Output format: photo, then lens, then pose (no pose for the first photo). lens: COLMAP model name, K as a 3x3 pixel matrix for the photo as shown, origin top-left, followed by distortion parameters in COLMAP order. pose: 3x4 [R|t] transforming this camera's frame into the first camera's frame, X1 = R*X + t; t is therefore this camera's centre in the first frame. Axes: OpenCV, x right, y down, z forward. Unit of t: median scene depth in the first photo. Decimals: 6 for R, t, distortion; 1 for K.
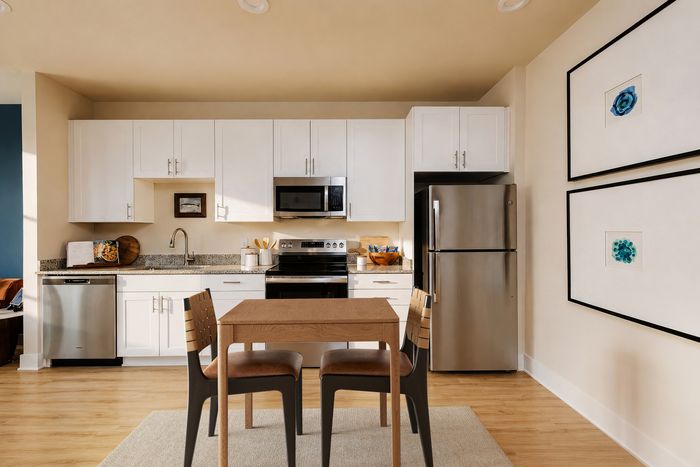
lens RADIAL K [[279.7, 0, 348.0], [0, 279.7, 230.9], [0, 0, 1]] dist [0.008626, -0.001286]
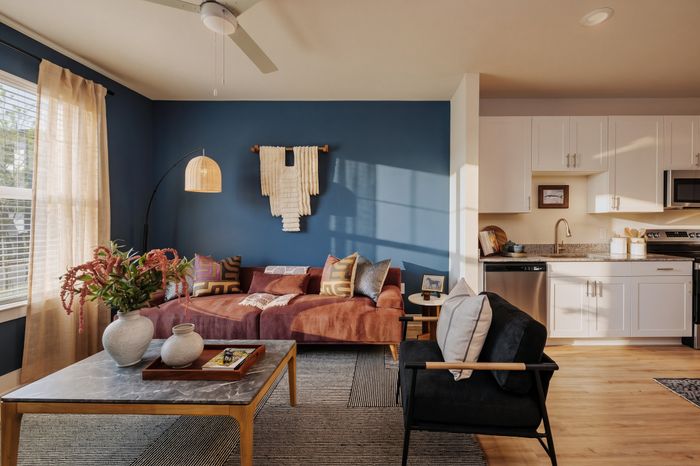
lens RADIAL K [[267.3, 0, 383.6], [0, 267.3, 226.2], [0, 0, 1]] dist [-0.009013, 0.000136]
pose [[0.999996, -0.000806, 0.002763, -1.334248], [0.000776, 0.999942, 0.010752, 0.008586], [-0.002771, -0.010750, 0.999938, -0.003061]]
